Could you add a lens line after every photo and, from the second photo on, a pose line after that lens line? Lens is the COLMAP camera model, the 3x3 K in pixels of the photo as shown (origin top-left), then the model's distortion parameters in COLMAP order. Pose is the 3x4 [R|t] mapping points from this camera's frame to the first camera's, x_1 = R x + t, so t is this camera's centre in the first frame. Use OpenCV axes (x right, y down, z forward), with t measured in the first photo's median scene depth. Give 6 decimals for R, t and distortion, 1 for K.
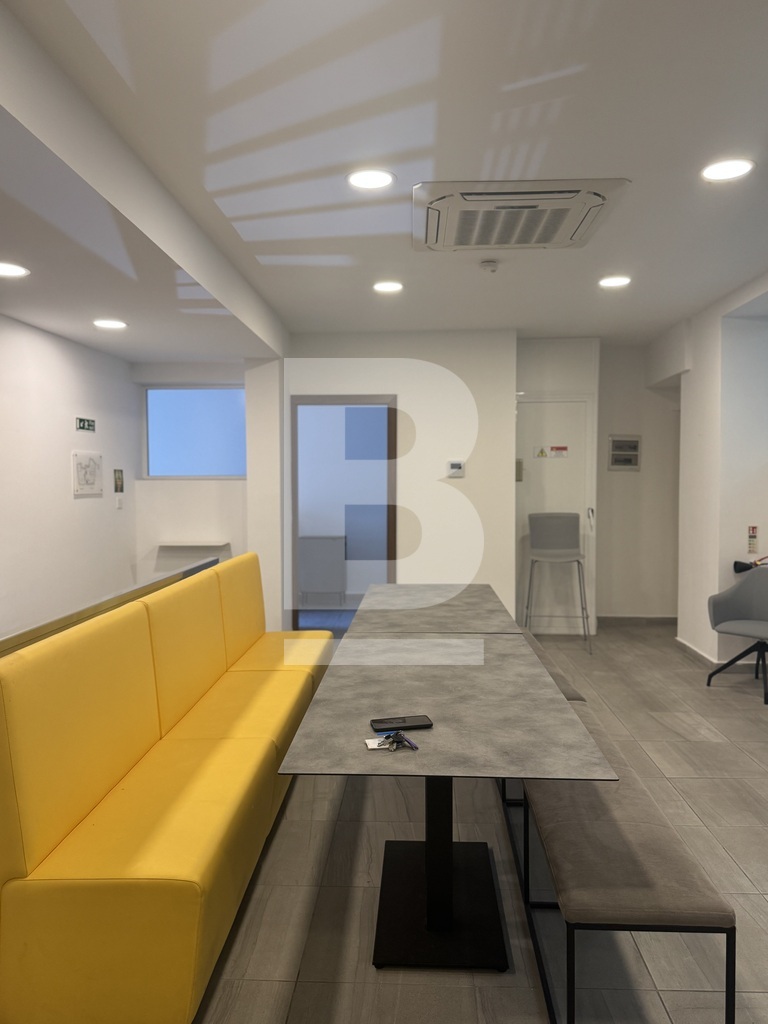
lens RADIAL K [[734.3, 0, 384.0], [0, 734.3, 512.0], [0, 0, 1]] dist [0.070096, -0.107621]
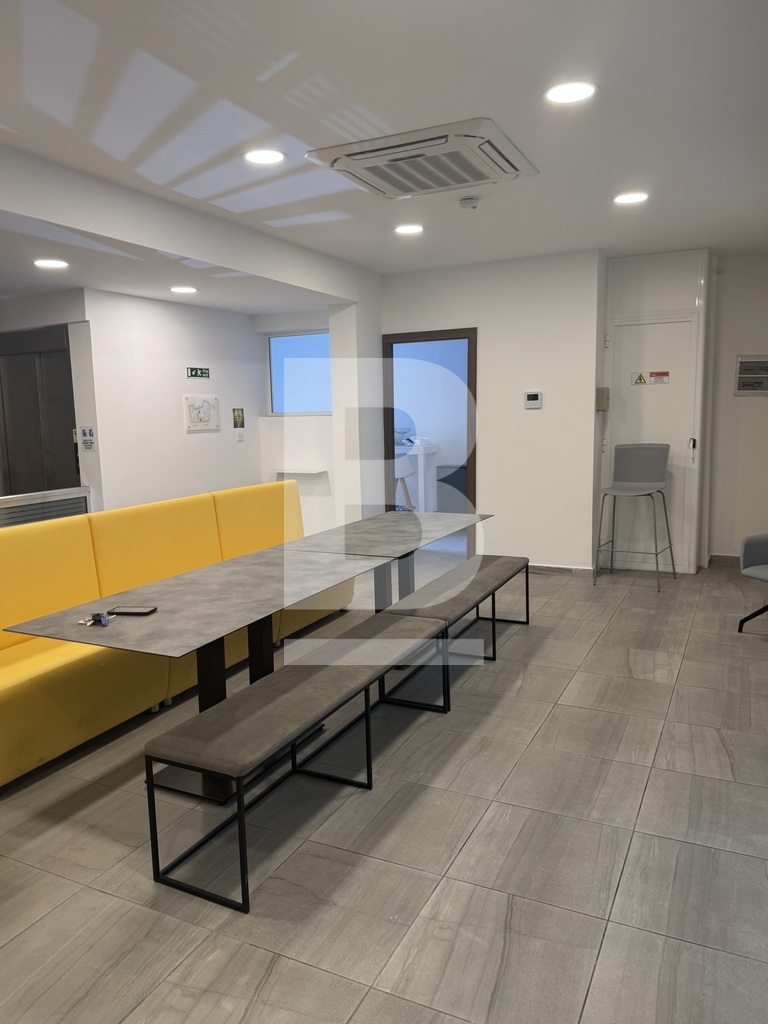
lens RADIAL K [[734.3, 0, 384.0], [0, 734.3, 512.0], [0, 0, 1]] dist [0.070096, -0.107621]
pose [[0.917092, 0.036937, -0.396961, 0.375611], [0.003481, 0.994919, 0.100619, -0.010534], [0.398661, -0.093659, 0.912304, -0.014277]]
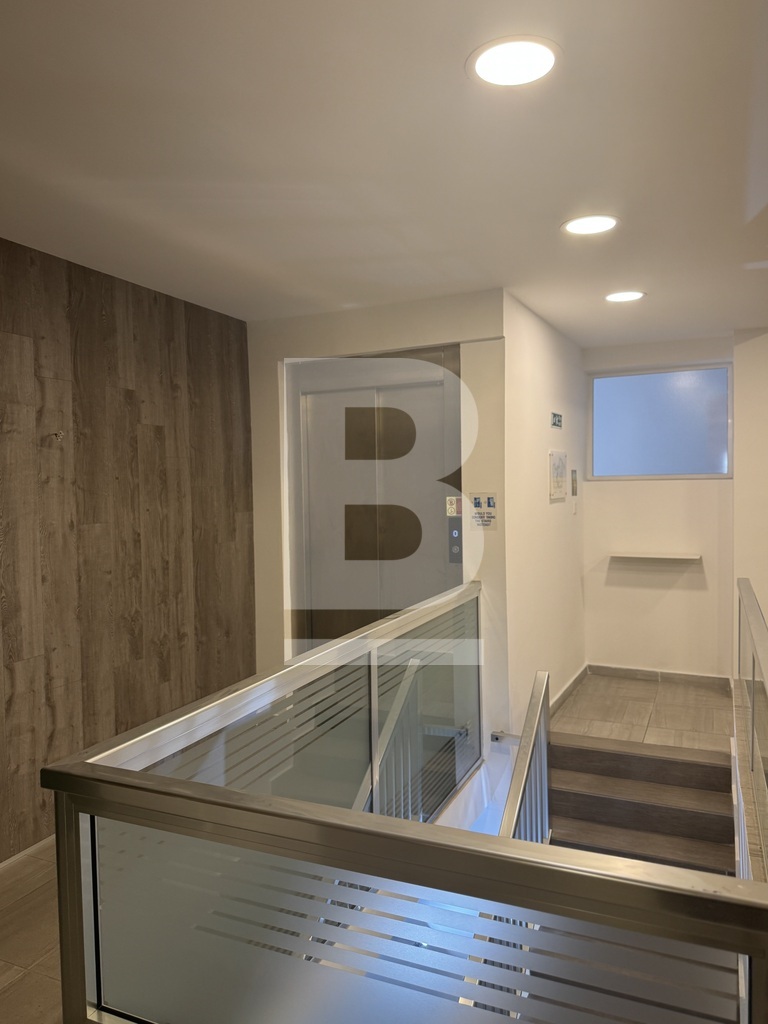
lens RADIAL K [[734.3, 0, 384.0], [0, 734.3, 512.0], [0, 0, 1]] dist [0.070096, -0.107621]
pose [[0.931938, 0.001723, -0.362613, -0.276944], [-0.000777, 0.999996, 0.002754, -0.010358], [0.362616, -0.002285, 0.931936, 0.103701]]
